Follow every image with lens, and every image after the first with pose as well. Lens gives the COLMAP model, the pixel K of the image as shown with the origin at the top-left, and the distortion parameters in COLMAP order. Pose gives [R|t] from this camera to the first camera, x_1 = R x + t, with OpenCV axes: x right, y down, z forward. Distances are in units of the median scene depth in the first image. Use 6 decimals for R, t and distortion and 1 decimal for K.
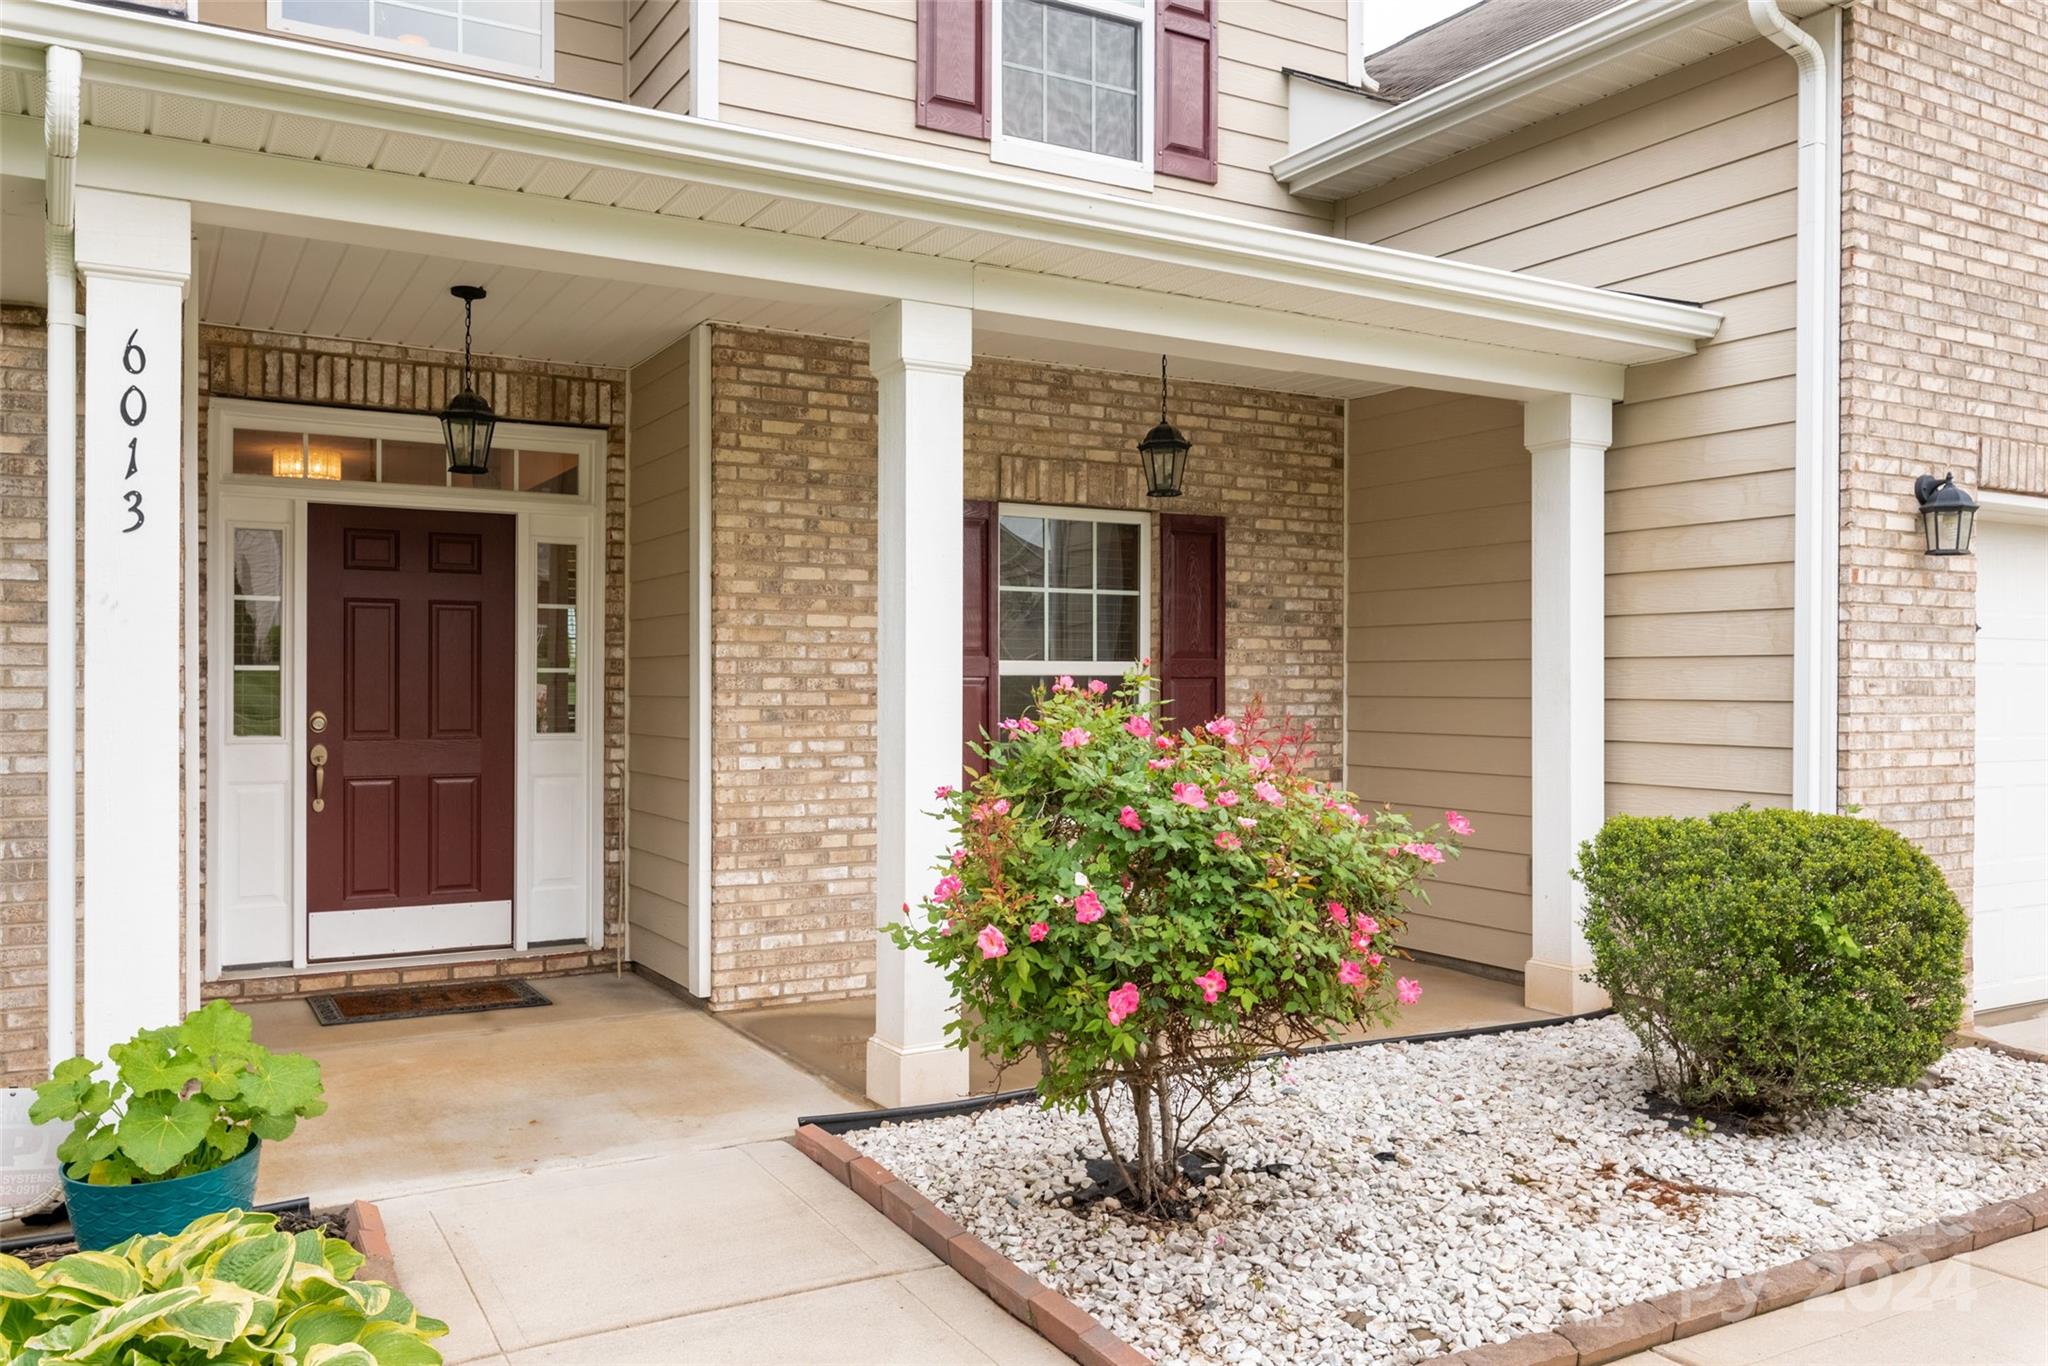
lens RADIAL K [[1536.2, 0, 1021.7], [0, 1536.2, 672.3], [0, 0, 1]] dist [-0.003344, 0.000557]
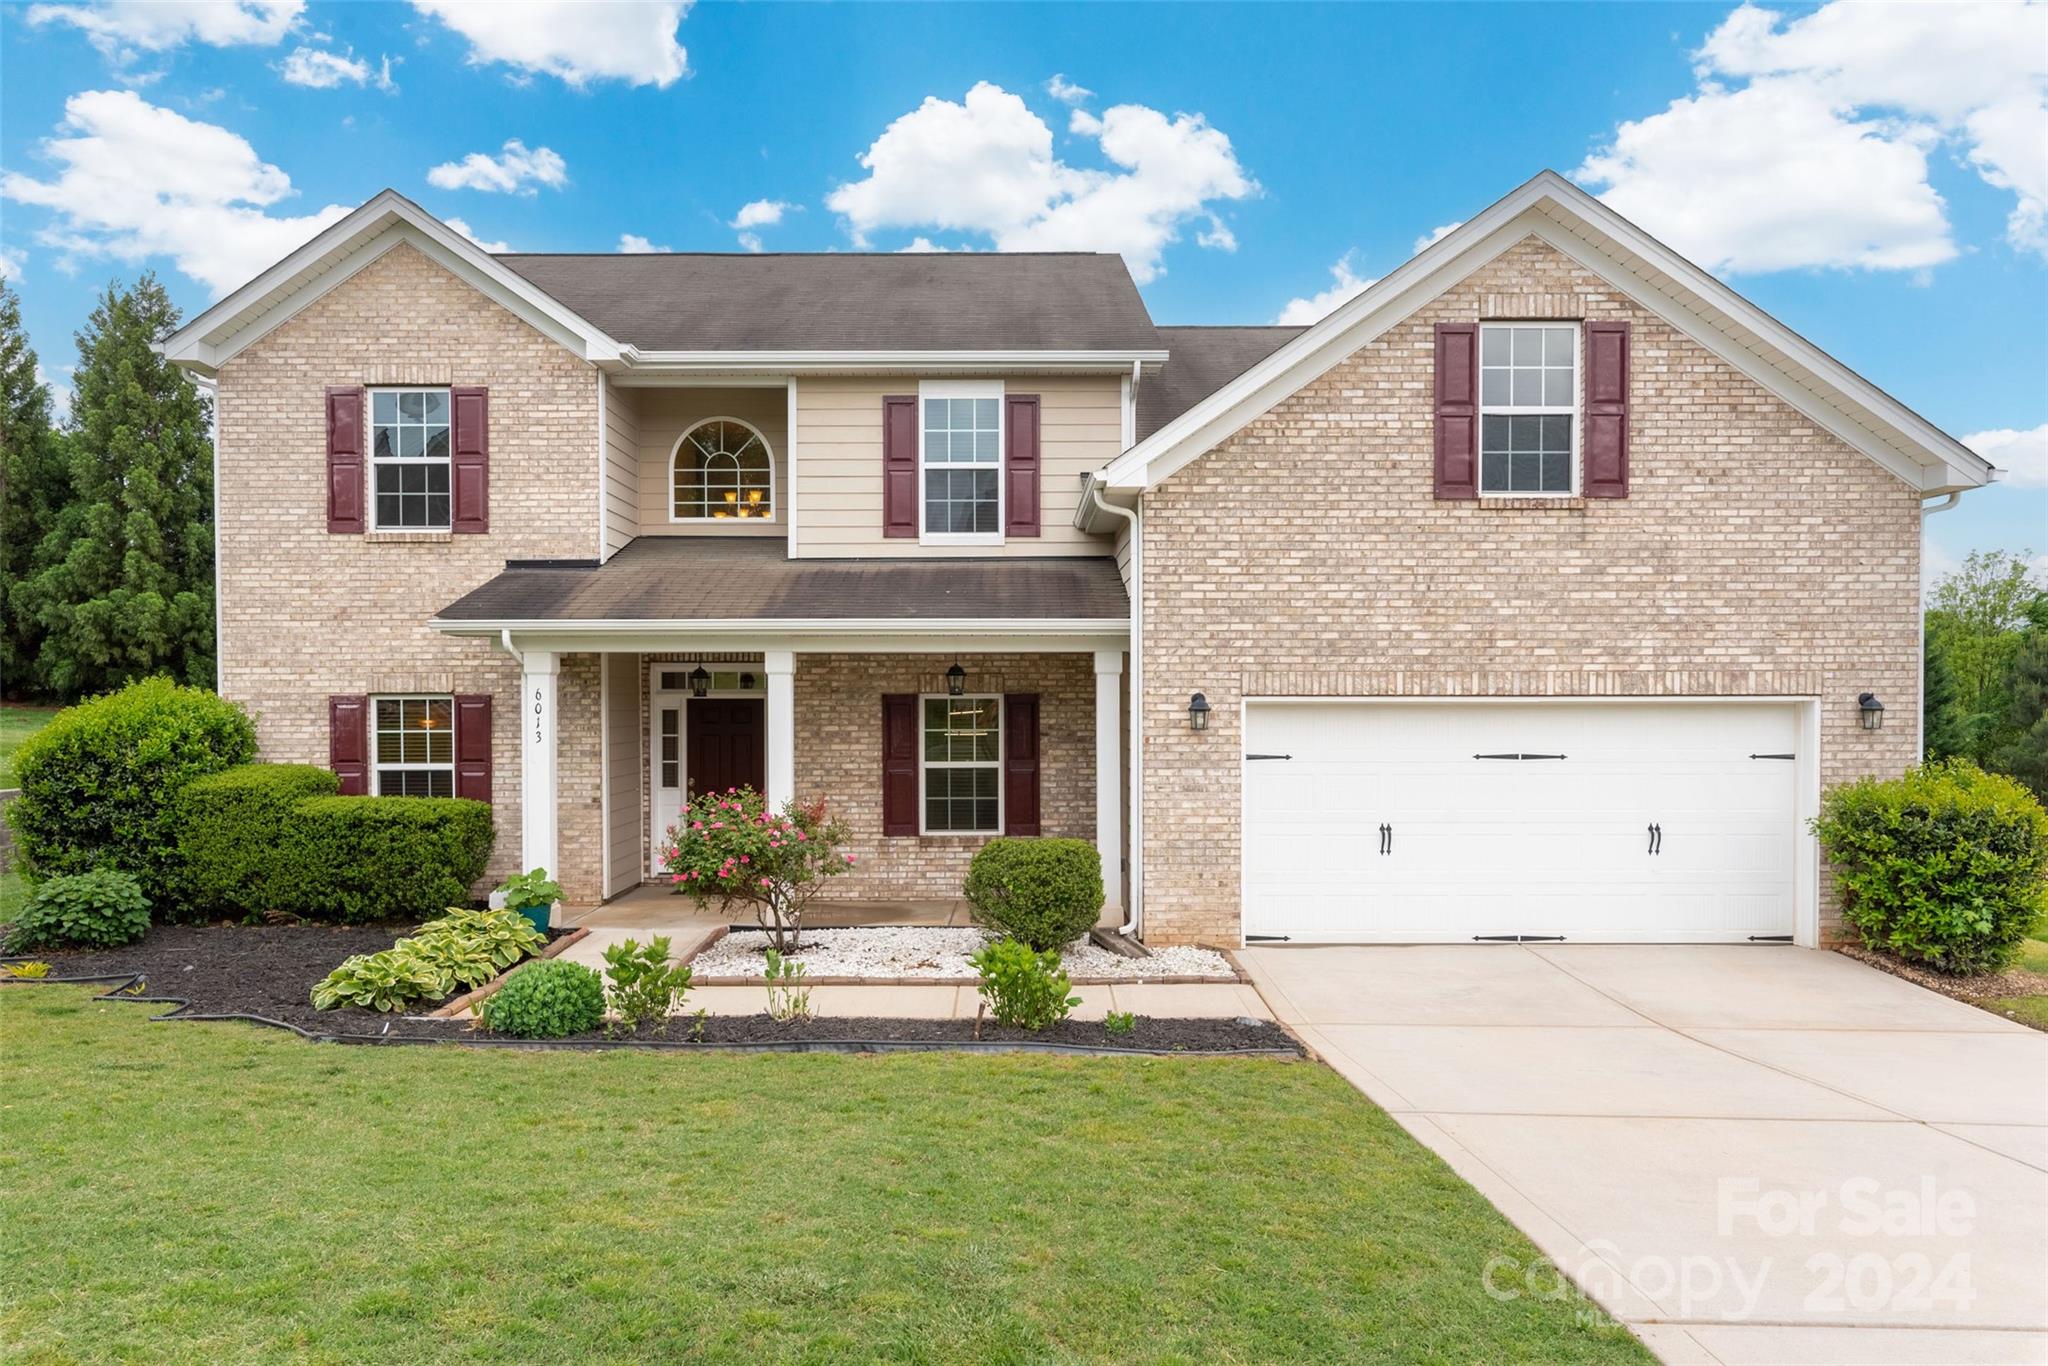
lens RADIAL K [[1309.7, 0, 1021.3], [0, 1309.7, 698.3], [0, 0, 1]] dist [-0.000524, -0.000007]
pose [[0.878237, -0.006659, -0.478179, 1.142598], [0.007566, 0.999971, -0.000031, -0.110245], [0.478166, -0.003591, 0.878262, -0.713066]]
